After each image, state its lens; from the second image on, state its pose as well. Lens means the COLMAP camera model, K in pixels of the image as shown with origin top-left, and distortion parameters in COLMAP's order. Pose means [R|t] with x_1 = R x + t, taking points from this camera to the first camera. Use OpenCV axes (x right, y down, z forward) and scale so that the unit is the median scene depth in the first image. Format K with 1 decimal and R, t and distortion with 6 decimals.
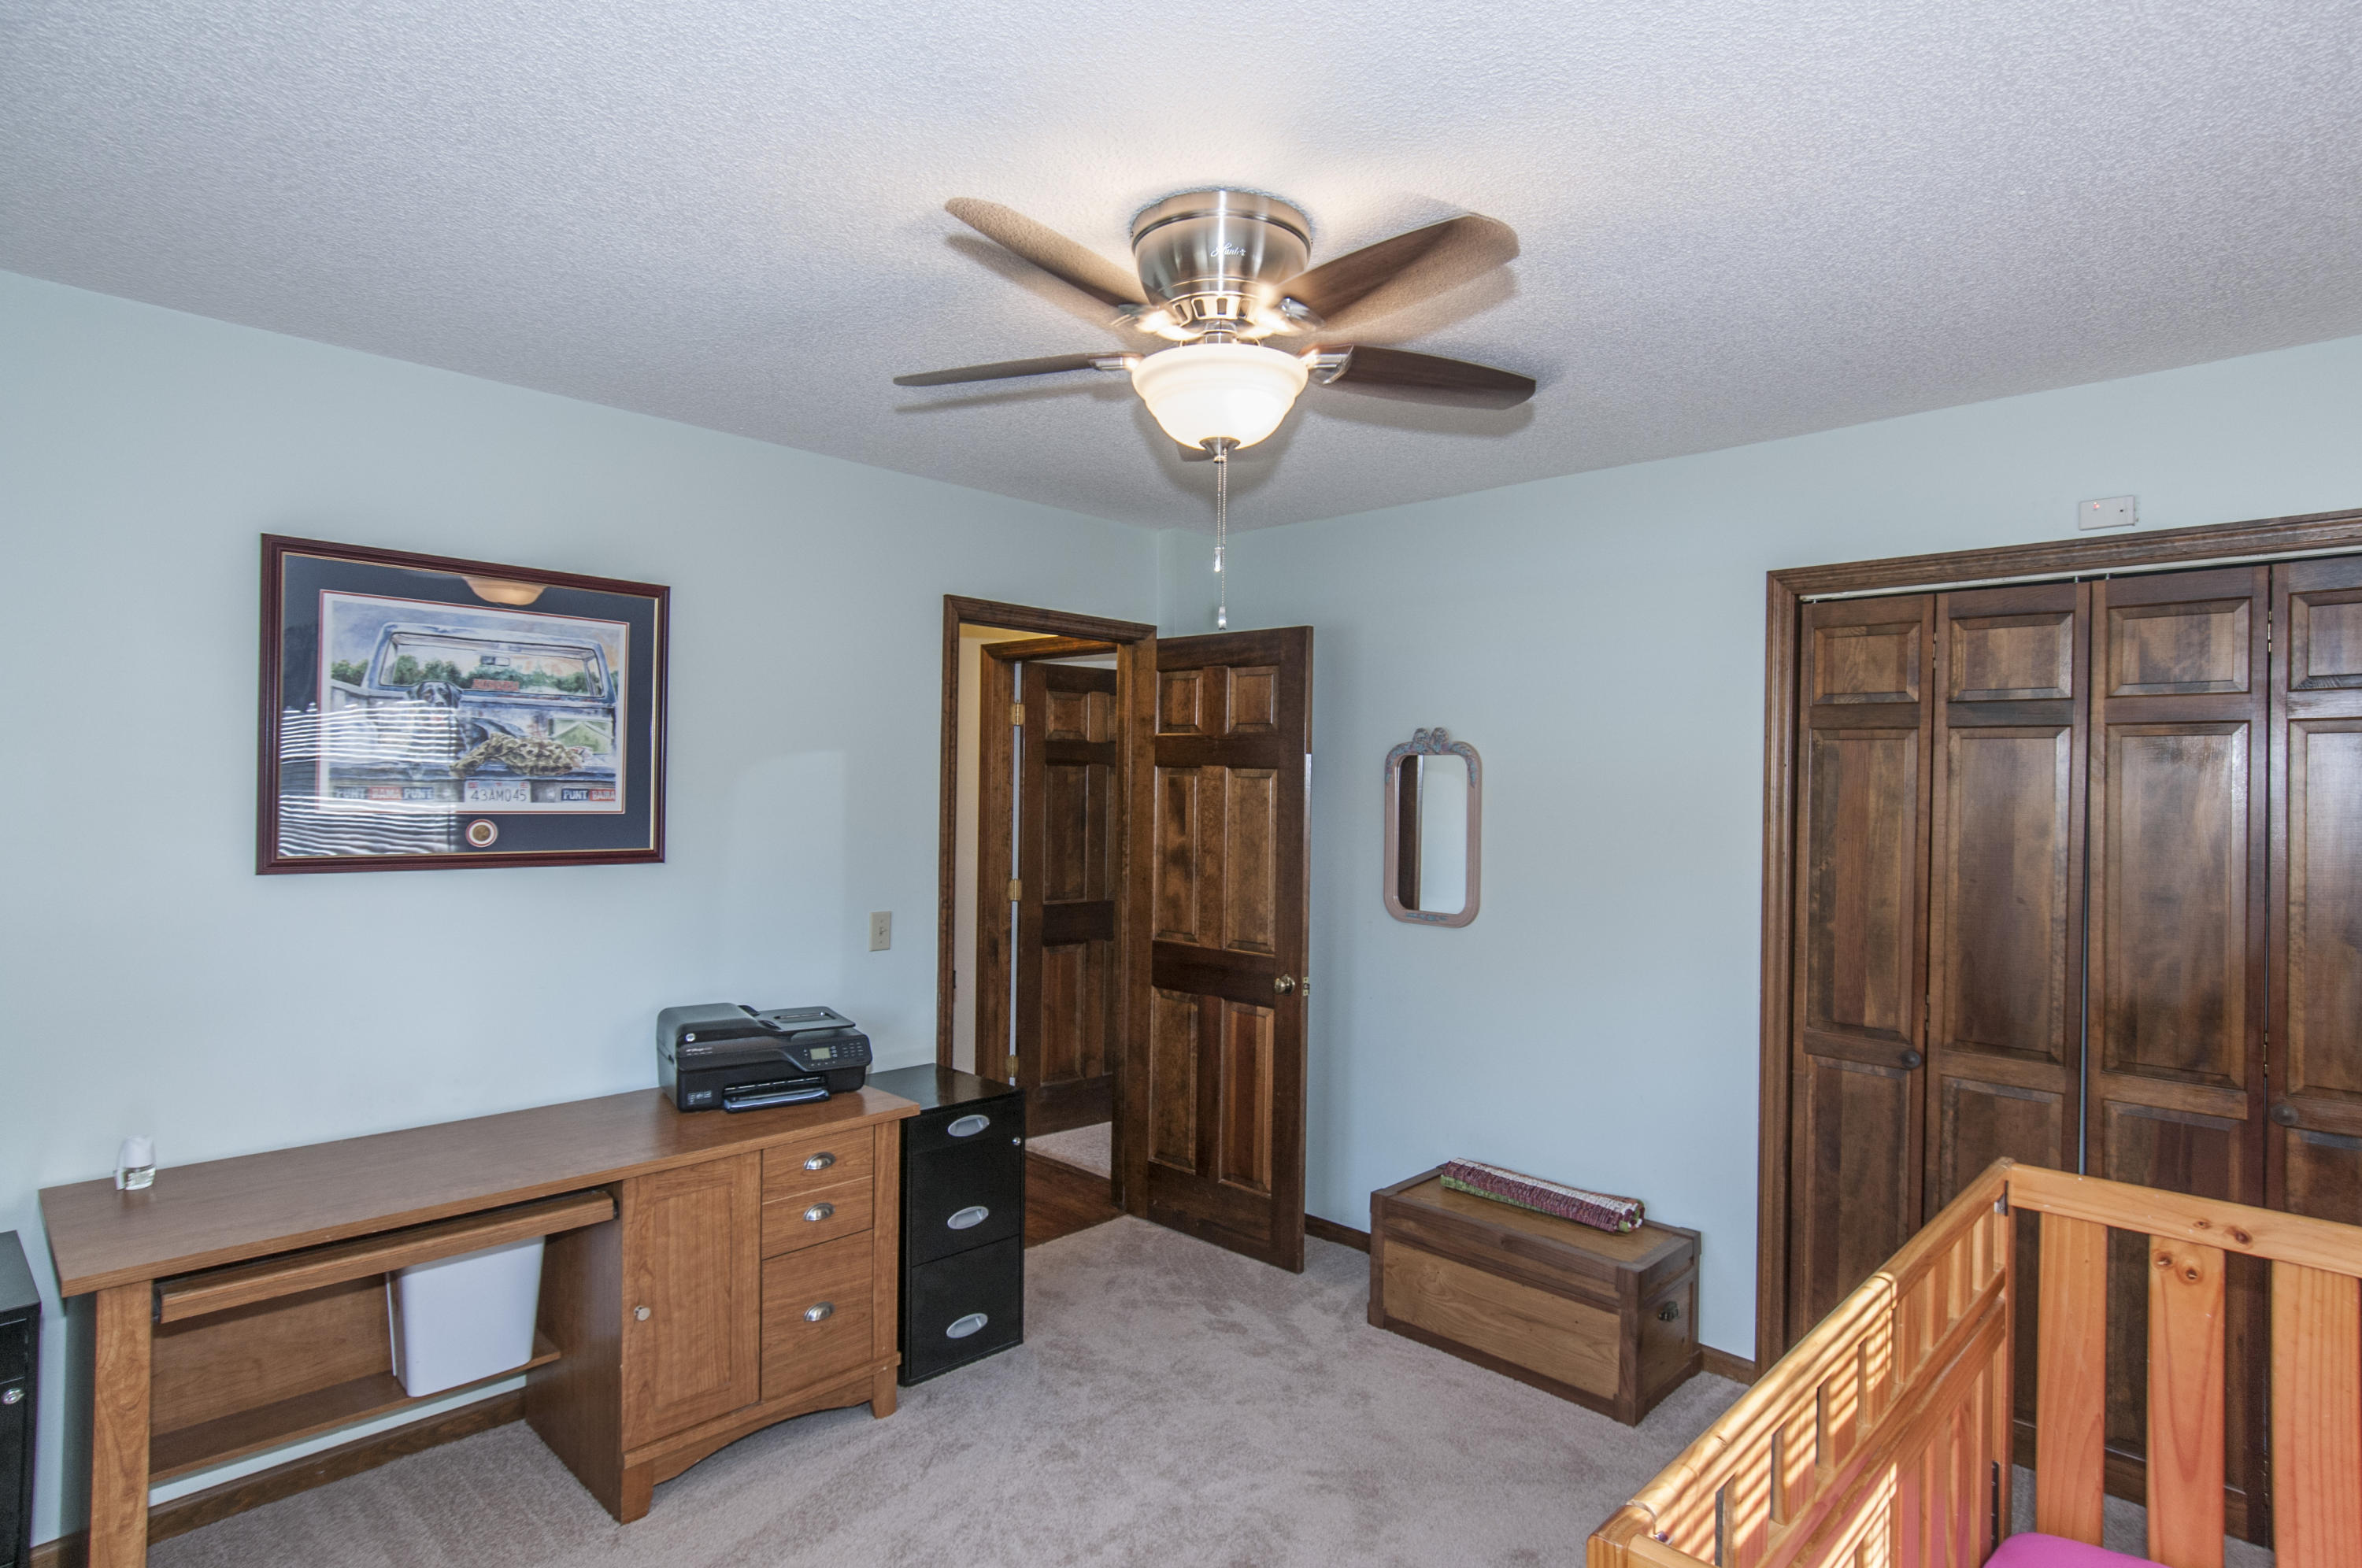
lens RADIAL K [[1215.3, 0, 1186.2], [0, 1215.3, 780.2], [0, 0, 1]] dist [0.002989, 0.000515]
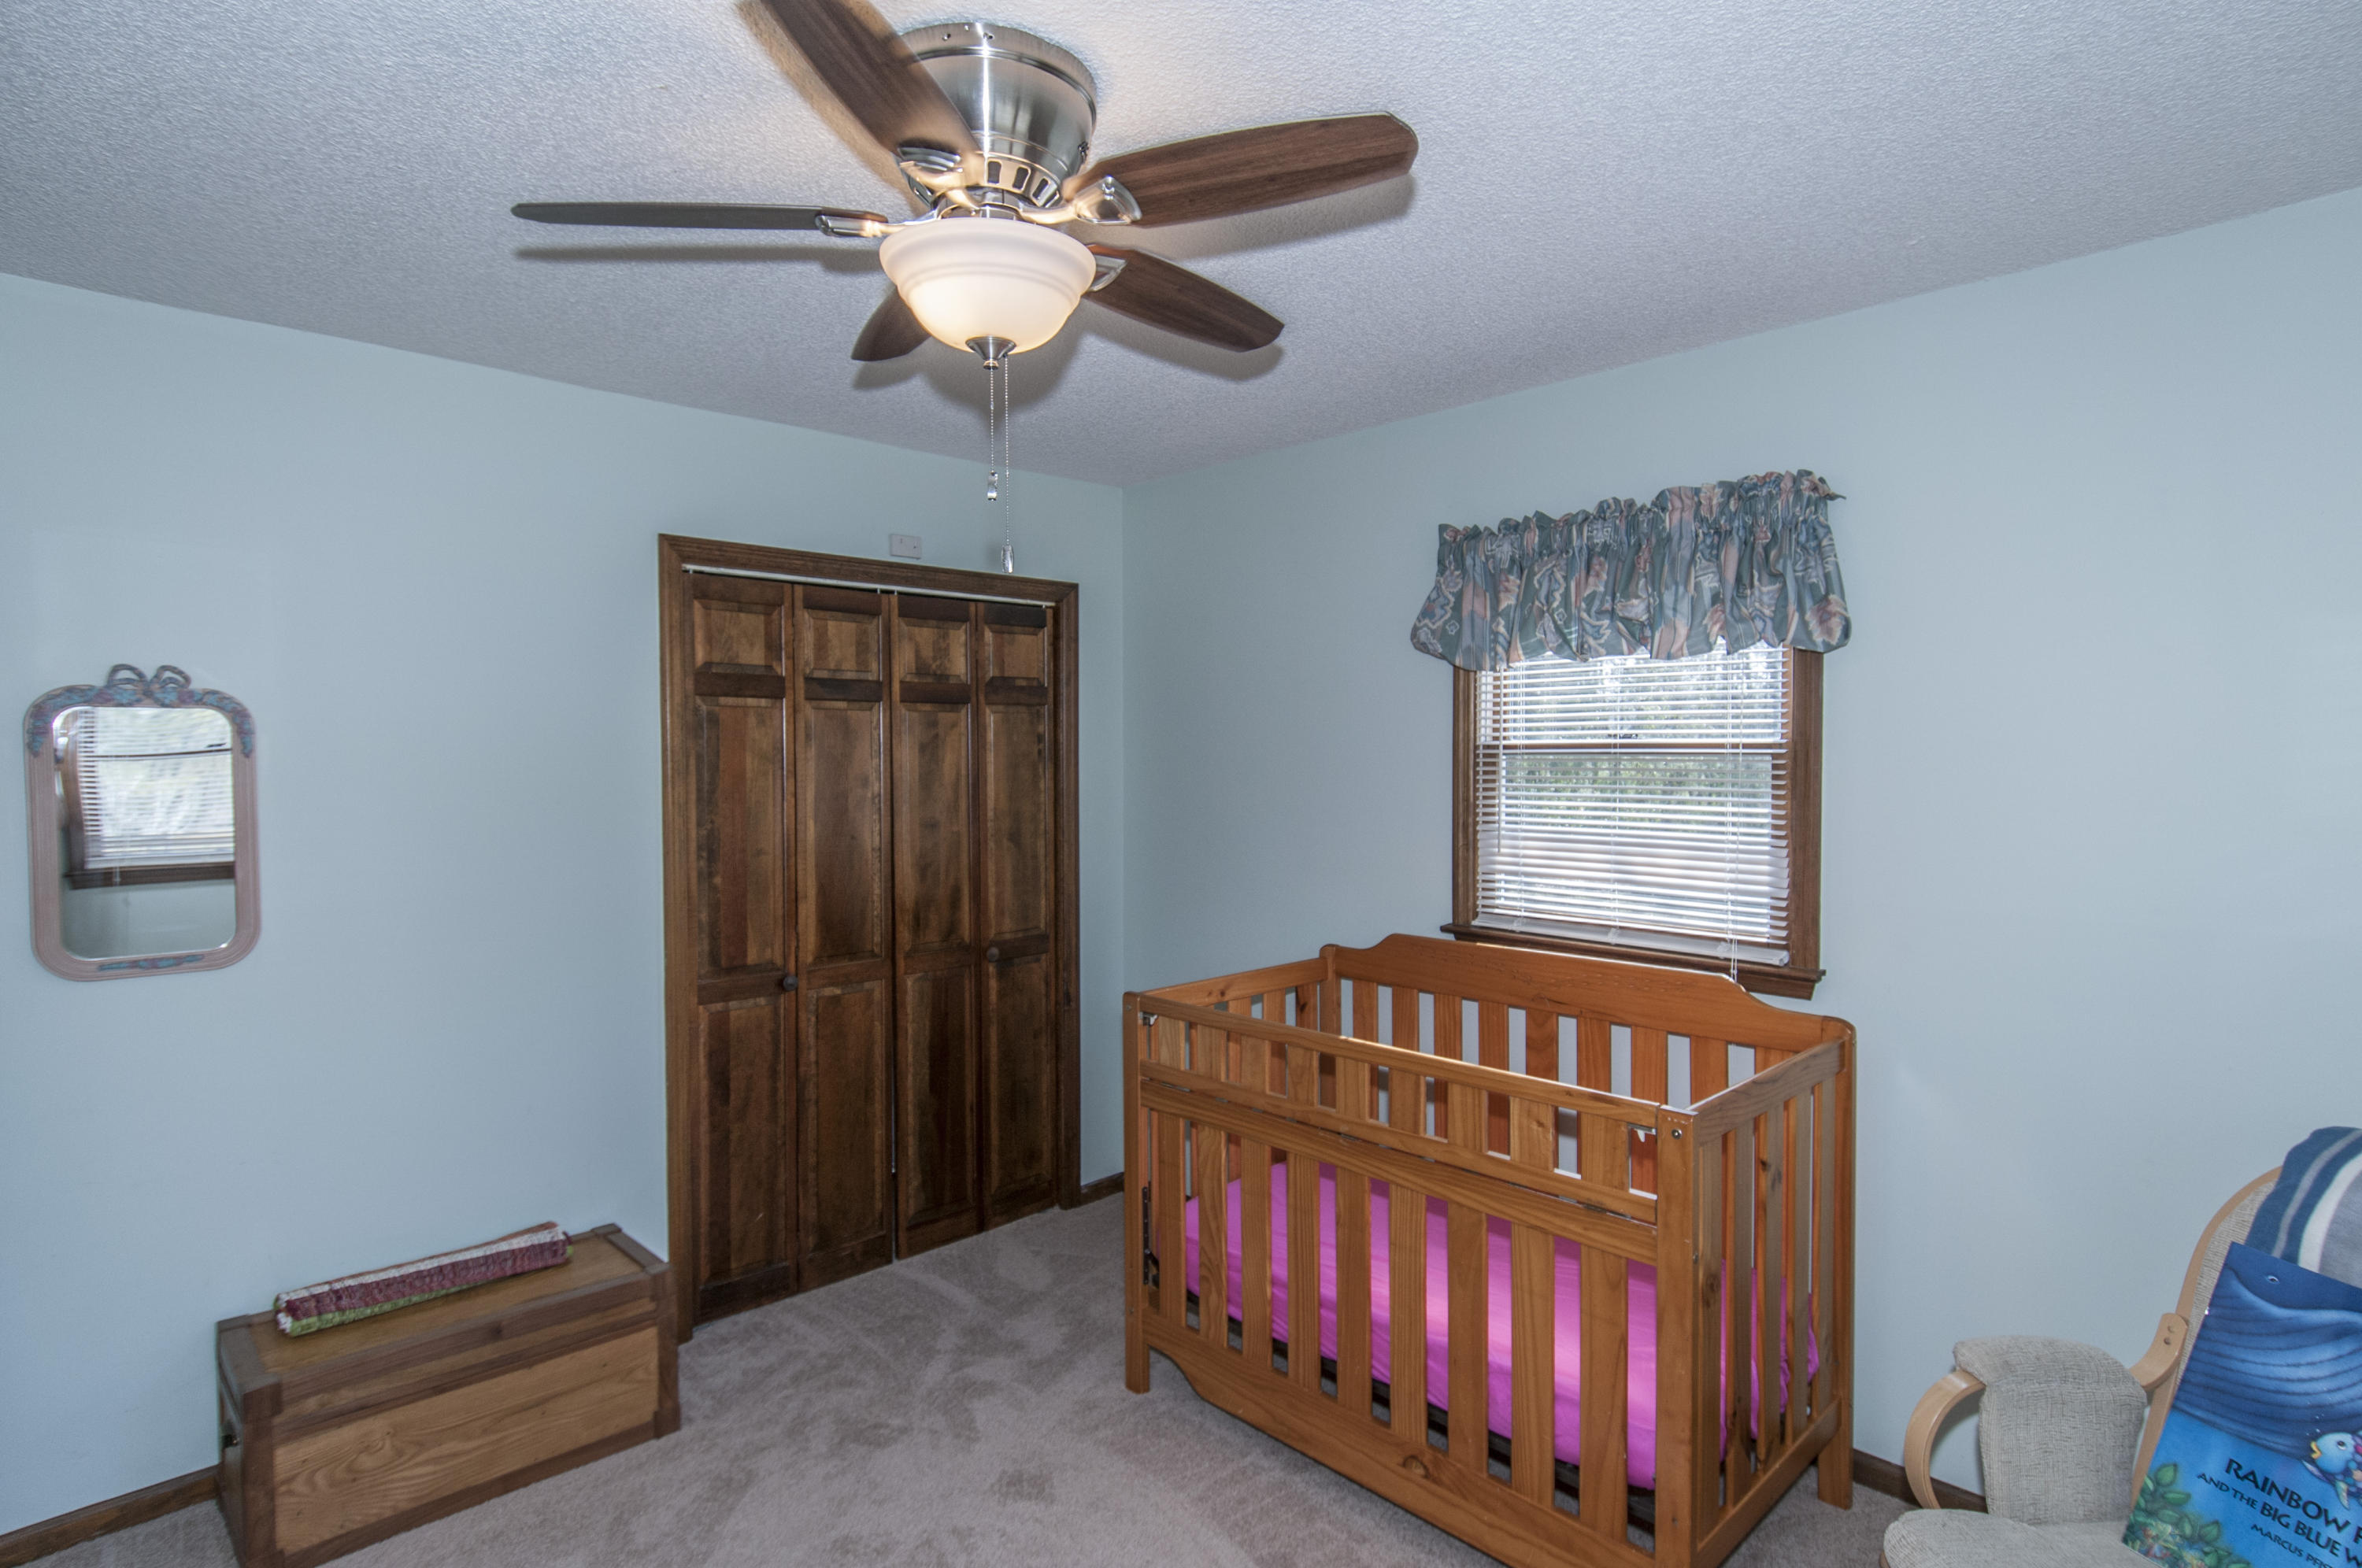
lens RADIAL K [[1215.3, 0, 1185.8], [0, 1215.3, 777.2], [0, 0, 1]] dist [0.002989, 0.000515]
pose [[0.044113, -0.032907, 0.998484, -0.527972], [0.003959, 0.999455, 0.032764, -0.003870], [-0.999019, 0.002508, 0.044219, 0.554735]]
